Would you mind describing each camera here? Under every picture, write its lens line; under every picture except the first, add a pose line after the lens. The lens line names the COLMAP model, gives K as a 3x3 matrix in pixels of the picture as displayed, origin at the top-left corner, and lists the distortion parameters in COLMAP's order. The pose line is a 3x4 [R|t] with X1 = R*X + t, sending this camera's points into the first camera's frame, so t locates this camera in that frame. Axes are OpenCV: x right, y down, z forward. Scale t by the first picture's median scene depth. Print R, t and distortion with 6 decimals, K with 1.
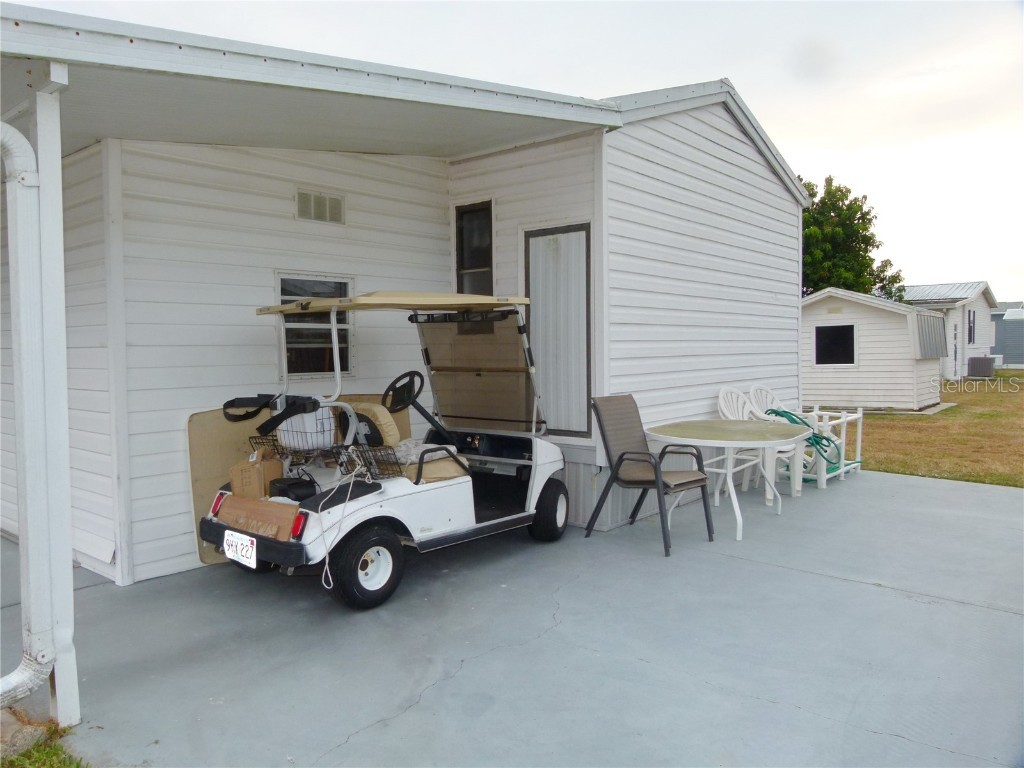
lens RADIAL K [[765.1, 0, 494.2], [0, 765.1, 383.3], [0, 0, 1]] dist [-0.032121, 0.009740]
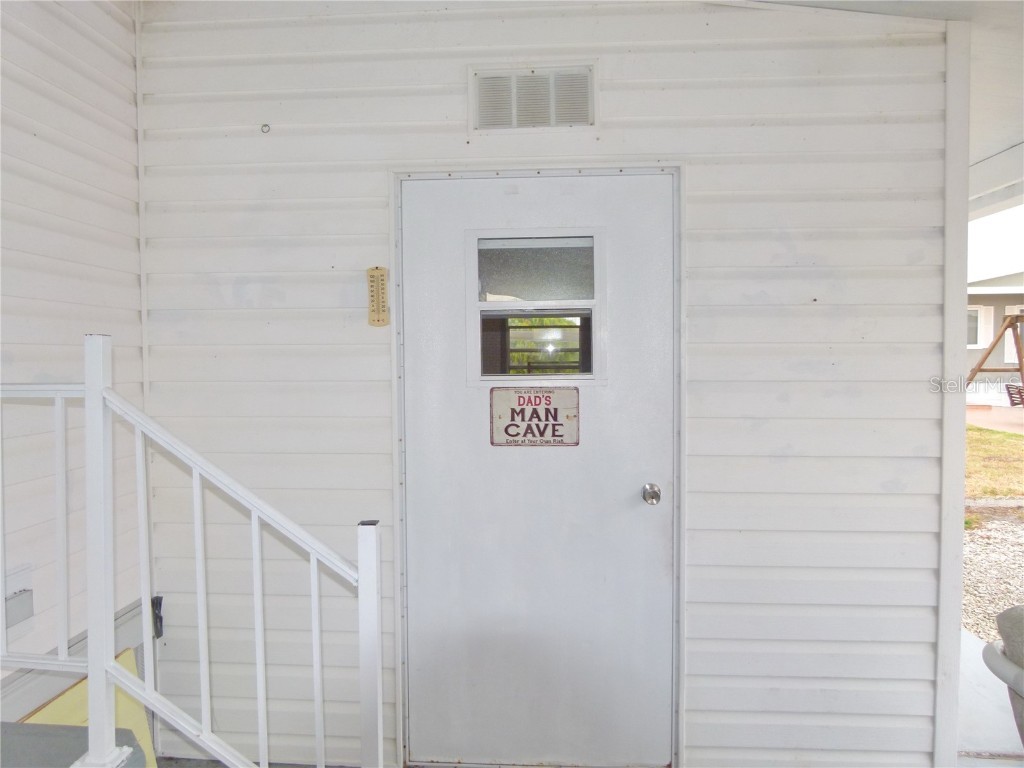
lens RADIAL K [[765.1, 0, 494.2], [0, 765.1, 383.3], [0, 0, 1]] dist [-0.032121, 0.009740]
pose [[0.579593, 0.045023, -0.813662, 0.171453], [-0.038629, 0.998868, 0.027755, -0.061391], [0.813990, 0.015344, 0.580676, 0.720001]]
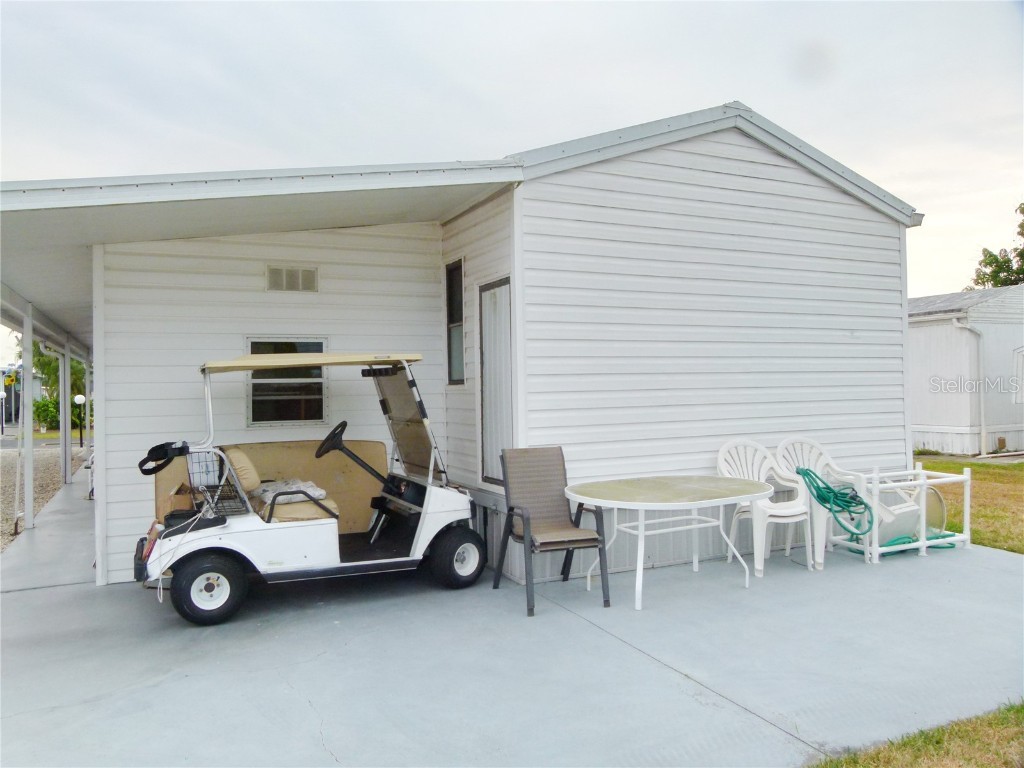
lens RADIAL K [[765.1, 0, 494.2], [0, 765.1, 383.3], [0, 0, 1]] dist [-0.032121, 0.009740]
pose [[0.905965, -0.008087, -0.423276, 0.563726], [-0.012148, 0.998909, -0.045086, -0.023213], [0.423179, 0.045988, 0.904878, 0.083422]]
